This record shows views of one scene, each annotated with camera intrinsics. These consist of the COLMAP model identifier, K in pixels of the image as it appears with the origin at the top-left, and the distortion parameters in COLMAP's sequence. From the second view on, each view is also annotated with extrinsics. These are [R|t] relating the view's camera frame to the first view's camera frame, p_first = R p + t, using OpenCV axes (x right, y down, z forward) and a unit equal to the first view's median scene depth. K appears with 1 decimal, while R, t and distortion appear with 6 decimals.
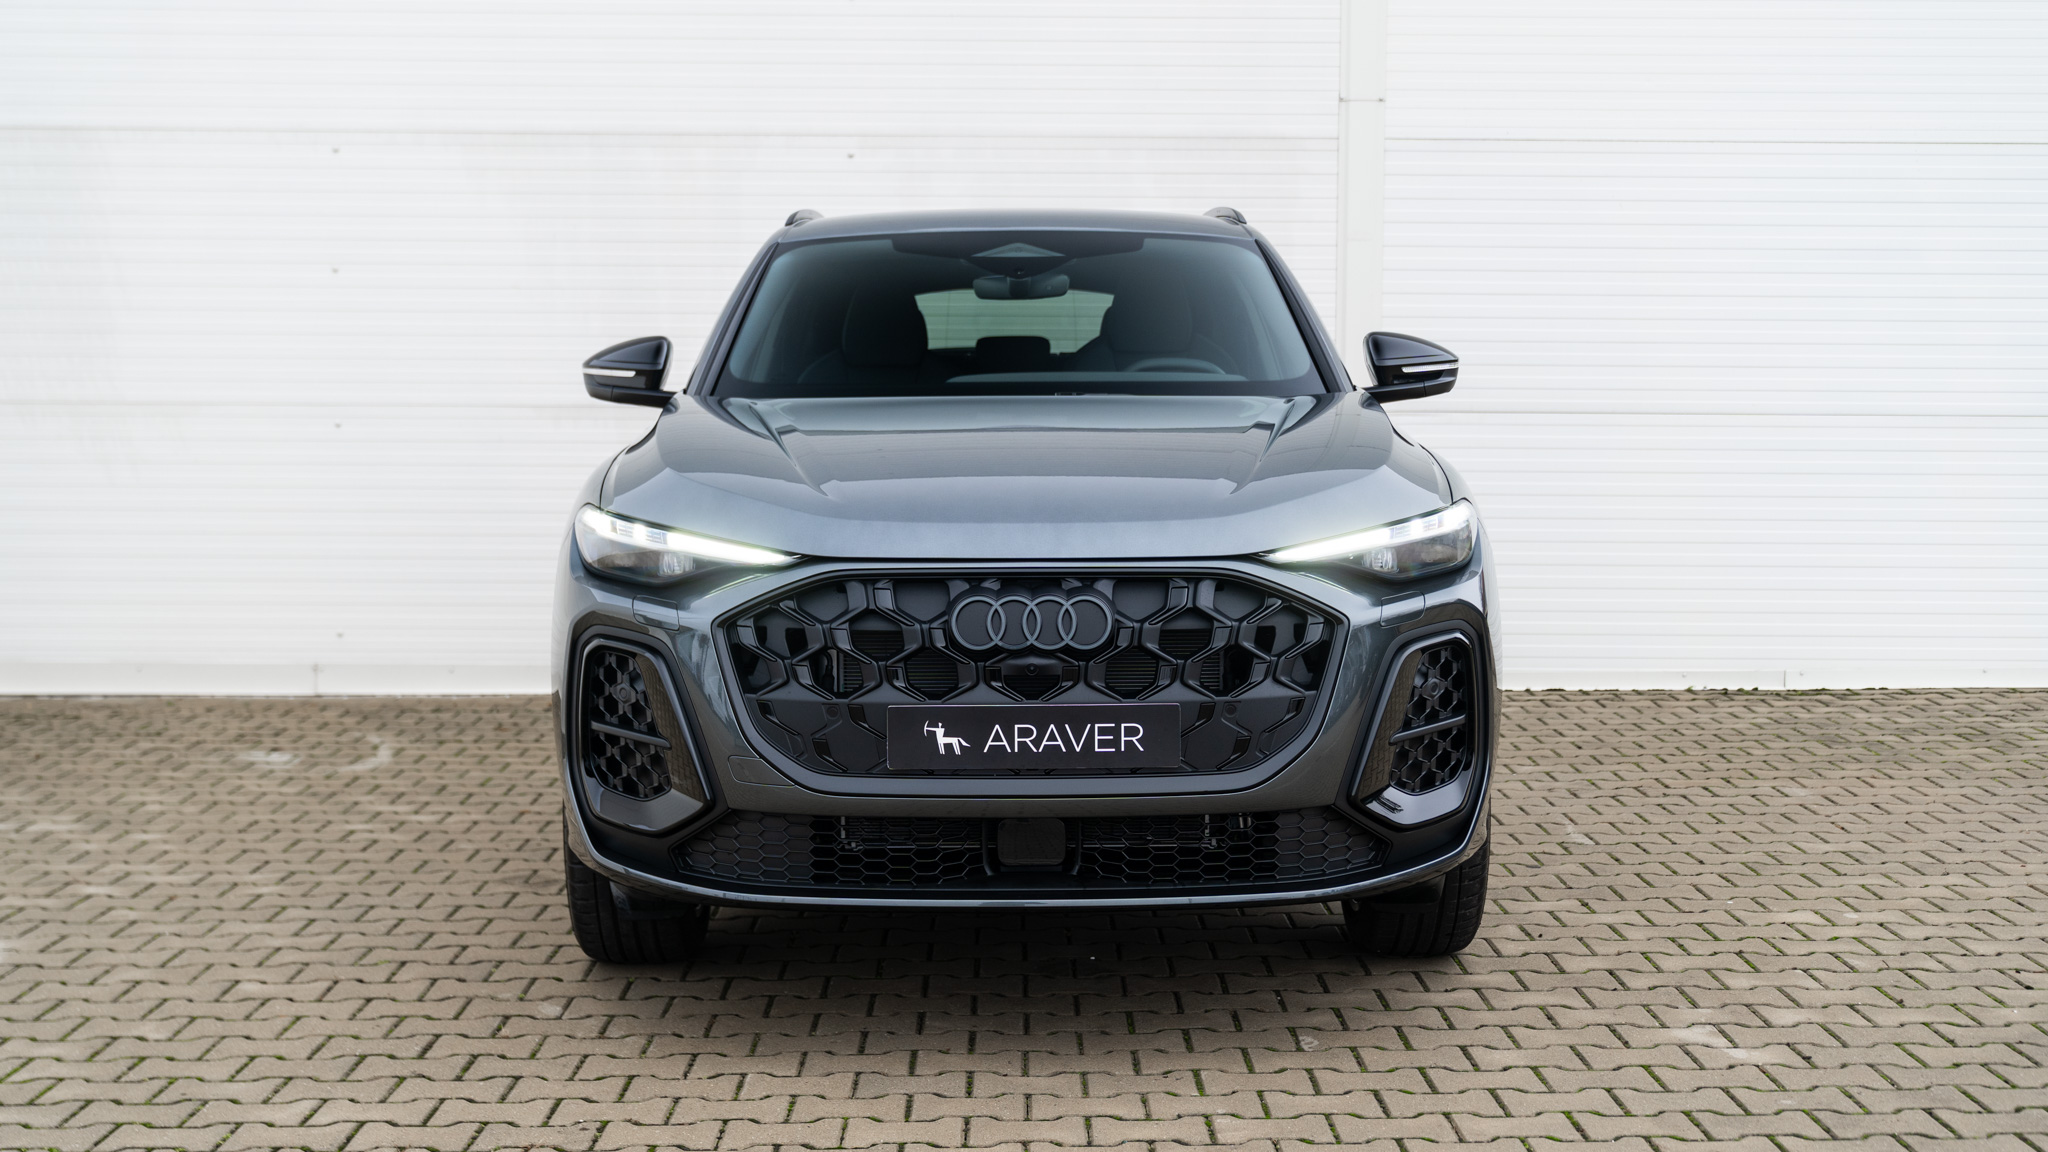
lens RADIAL K [[2591.9, 0, 1024.0], [0, 2591.9, 576.0], [0, 0, 1]] dist [-0.004842, -0.012135]
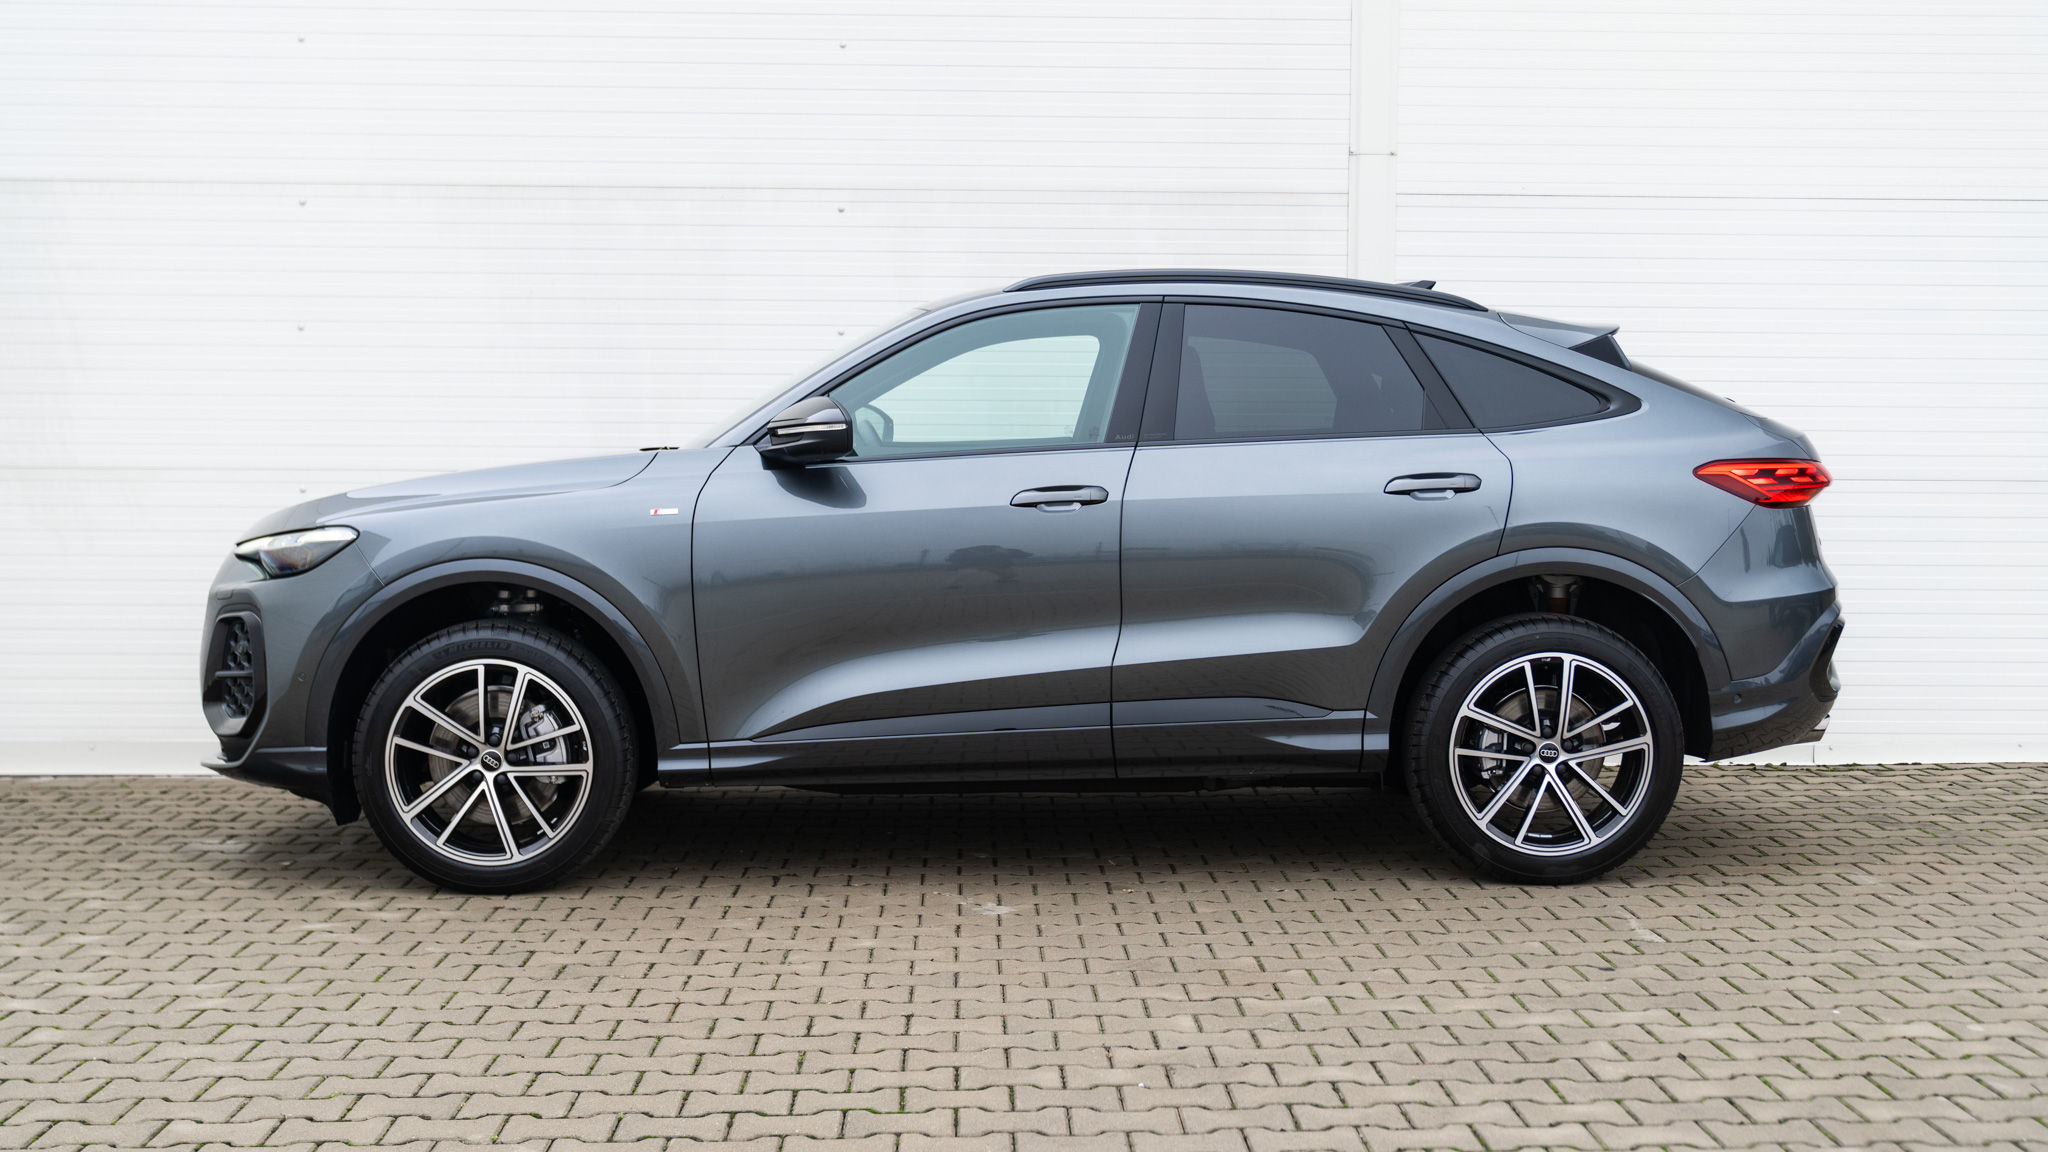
lens RADIAL K [[2485.2, 0, 1024.0], [0, 2485.2, 576.0], [0, 0, 1]] dist [-0.008257, -0.064317]
pose [[0.999835, -0.001362, 0.018130, -0.022423], [0.001843, 0.999646, -0.026528, -0.003267], [-0.018087, 0.026557, 0.999484, 0.114244]]
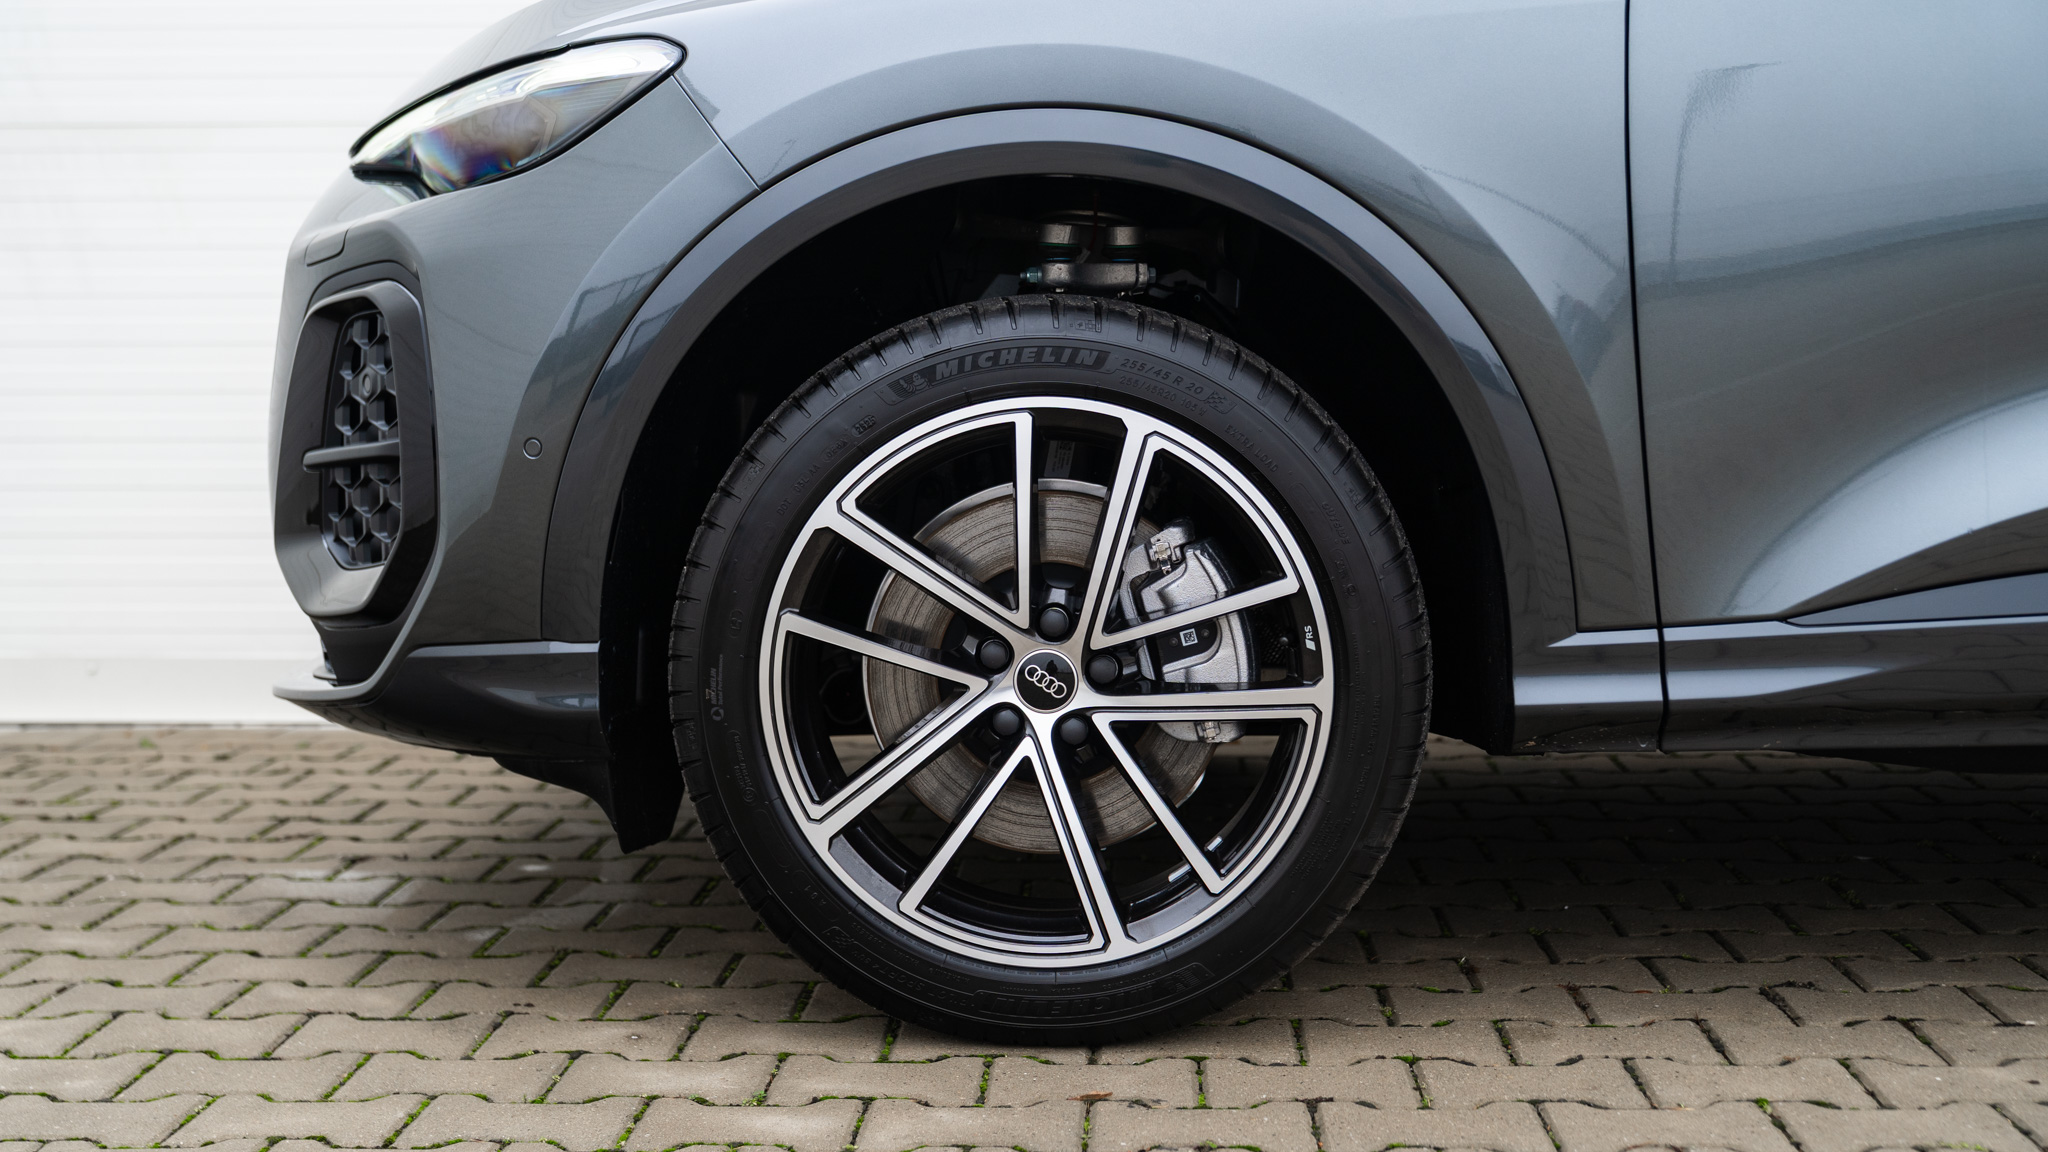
lens RADIAL K [[2757.7, 0, 1024.0], [0, 2757.7, 576.0], [0, 0, 1]] dist [-0.035197, -0.024349]
pose [[0.998385, -0.004437, -0.056630, -0.183956], [0.004288, 0.999987, -0.002762, 0.027248], [0.056642, 0.002514, 0.998391, 0.664779]]
